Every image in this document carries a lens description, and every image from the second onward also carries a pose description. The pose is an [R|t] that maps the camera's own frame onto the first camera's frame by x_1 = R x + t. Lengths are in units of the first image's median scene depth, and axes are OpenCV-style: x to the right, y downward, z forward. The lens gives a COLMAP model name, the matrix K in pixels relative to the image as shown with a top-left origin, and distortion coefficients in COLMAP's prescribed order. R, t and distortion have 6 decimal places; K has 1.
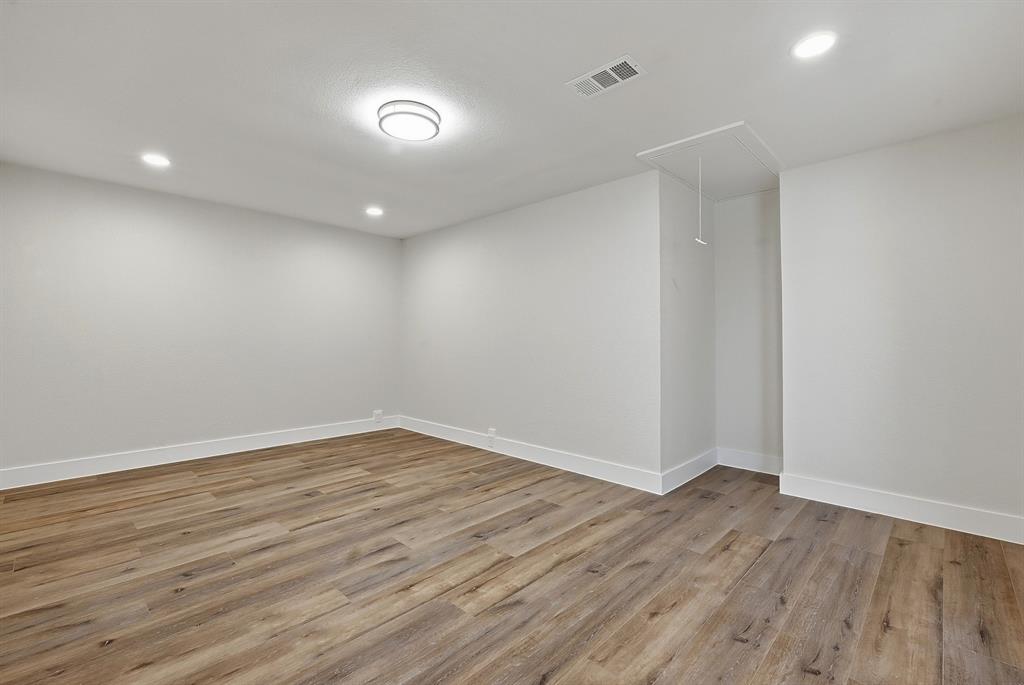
lens RADIAL K [[449.7, 0, 511.5], [0, 449.7, 342.5], [0, 0, 1]] dist [-0.001933, -0.000075]
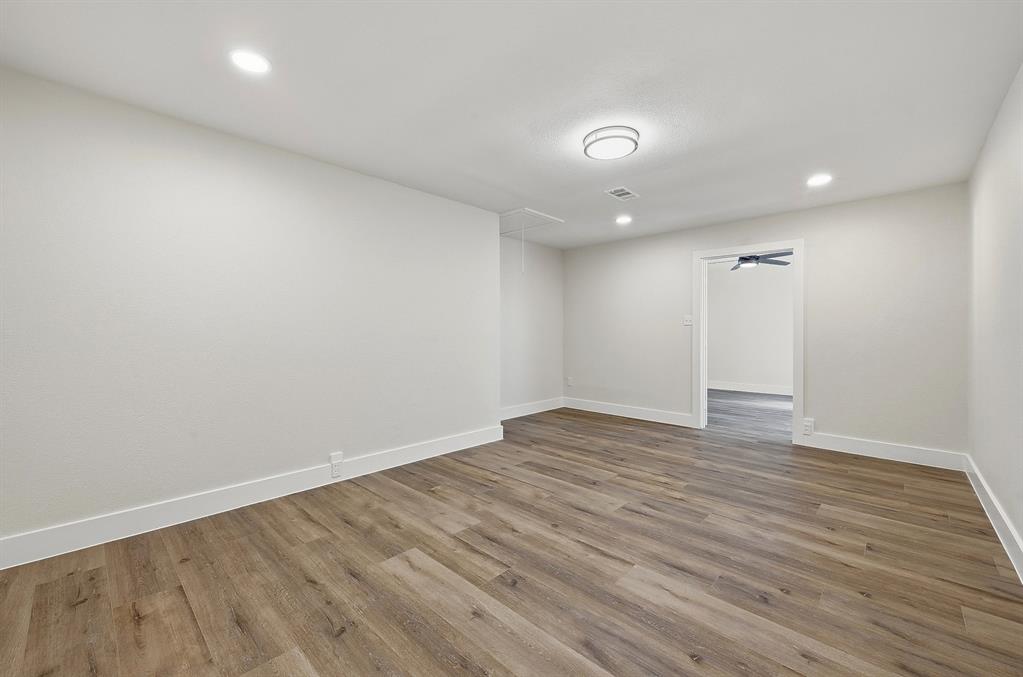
lens RADIAL K [[408.7, 0, 510.9], [0, 408.7, 333.8], [0, 0, 1]] dist [-0.001624, 0.000008]
pose [[-0.007376, -0.007576, 0.999944, -1.262900], [0.001967, 0.999969, 0.007590, -0.016846], [-0.999971, 0.002023, -0.007361, 1.247304]]
